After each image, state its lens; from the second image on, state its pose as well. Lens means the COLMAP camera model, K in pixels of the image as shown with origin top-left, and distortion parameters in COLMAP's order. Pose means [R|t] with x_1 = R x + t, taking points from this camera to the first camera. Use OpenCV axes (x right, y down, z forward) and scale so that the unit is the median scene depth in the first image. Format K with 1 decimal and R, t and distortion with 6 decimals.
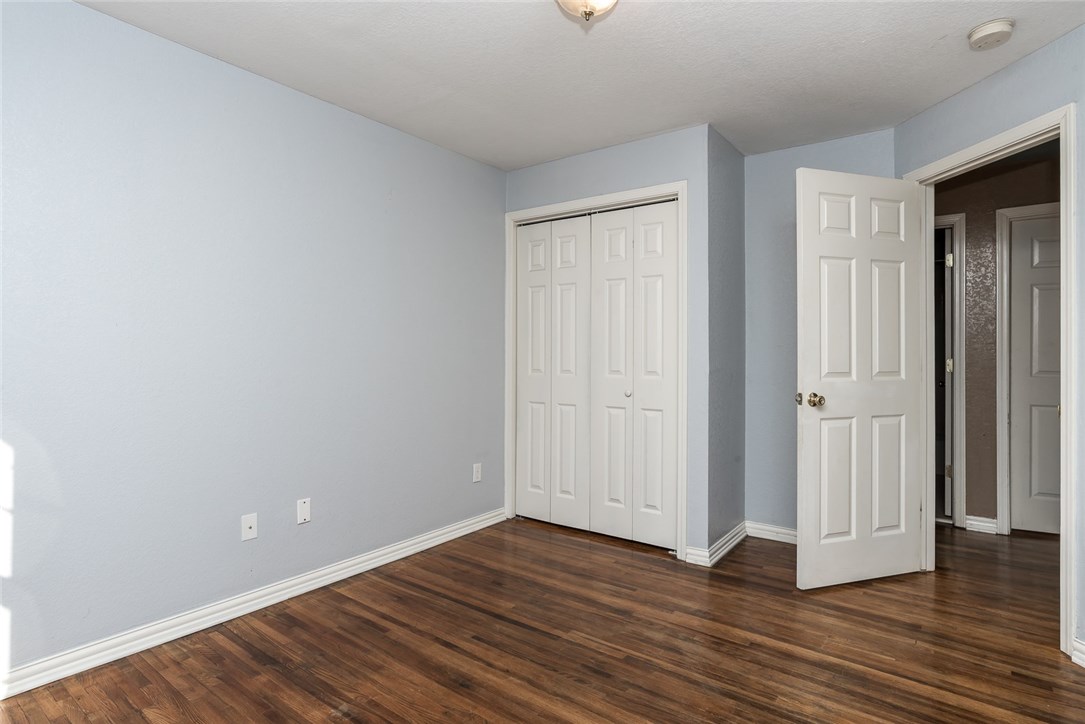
lens RADIAL K [[564.1, 0, 547.4], [0, 564.1, 357.5], [0, 0, 1]] dist [-0.053655, 0.016098]
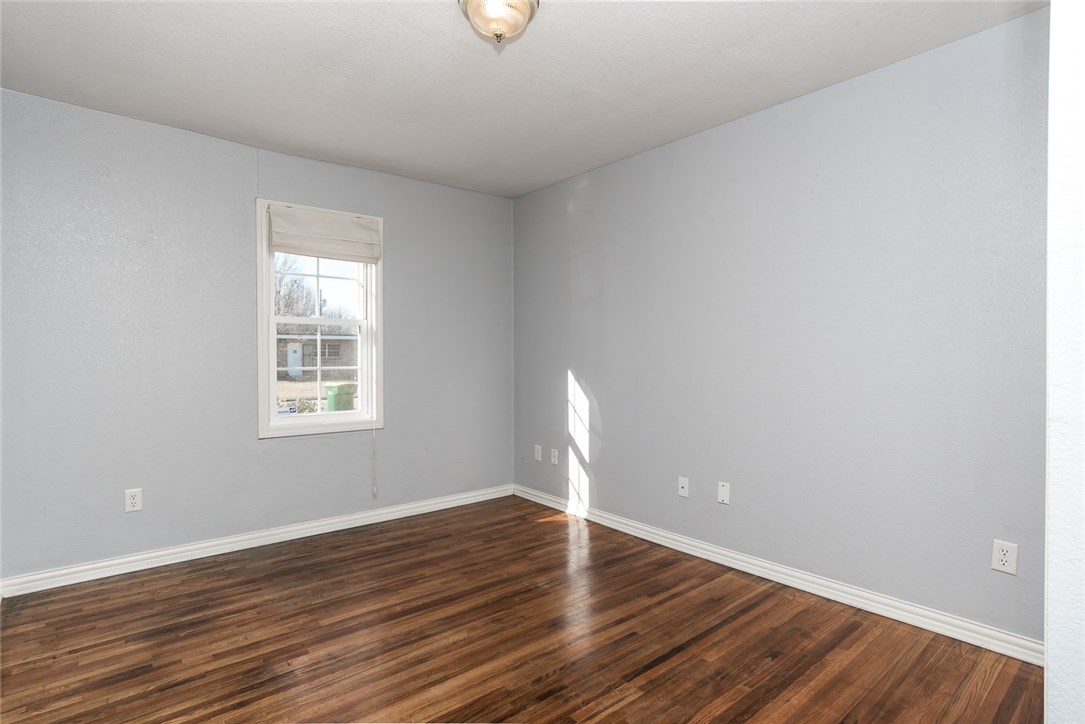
lens RADIAL K [[534.2, 0, 542.5], [0, 534.2, 362.0], [0, 0, 1]] dist [0.001101, 0.000444]
pose [[-0.225165, 0.014476, -0.974213, 0.798004], [0.000475, 0.999891, 0.014747, -0.017023], [0.974320, 0.002858, -0.225148, 0.965250]]
